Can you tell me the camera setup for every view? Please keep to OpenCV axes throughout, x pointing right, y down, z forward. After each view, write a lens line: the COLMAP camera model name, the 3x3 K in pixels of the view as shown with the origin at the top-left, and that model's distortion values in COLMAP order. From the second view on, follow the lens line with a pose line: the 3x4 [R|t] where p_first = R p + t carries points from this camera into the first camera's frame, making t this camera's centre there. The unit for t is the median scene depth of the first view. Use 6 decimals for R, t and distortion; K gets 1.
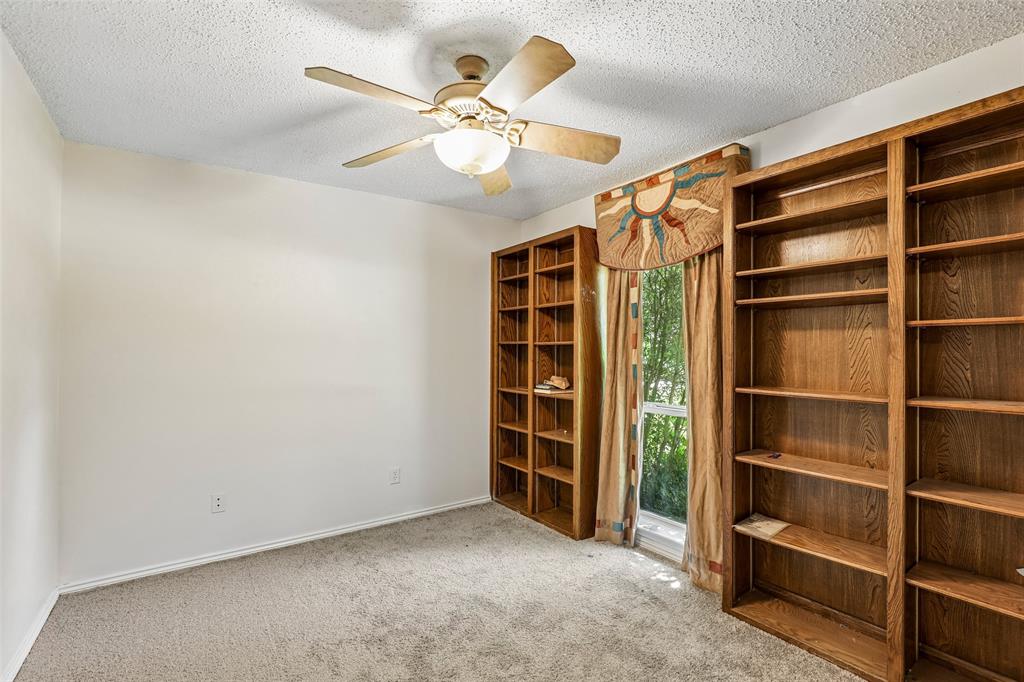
lens RADIAL K [[469.2, 0, 515.9], [0, 469.2, 347.6], [0, 0, 1]] dist [-0.017594, 0.001765]
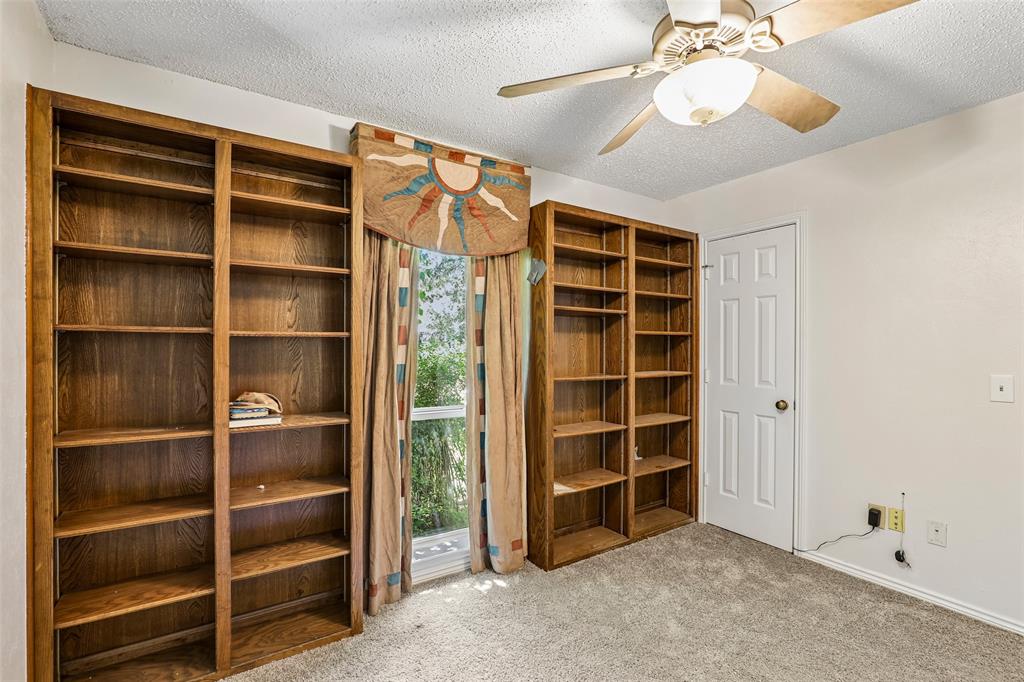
lens RADIAL K [[469.2, 0, 516.7], [0, 469.2, 342.4], [0, 0, 1]] dist [-0.017594, 0.001765]
pose [[0.020853, 0.003024, 0.999778, -0.591248], [-0.012249, 0.999921, -0.002769, -0.001385], [-0.999708, -0.012189, 0.020889, 0.864199]]
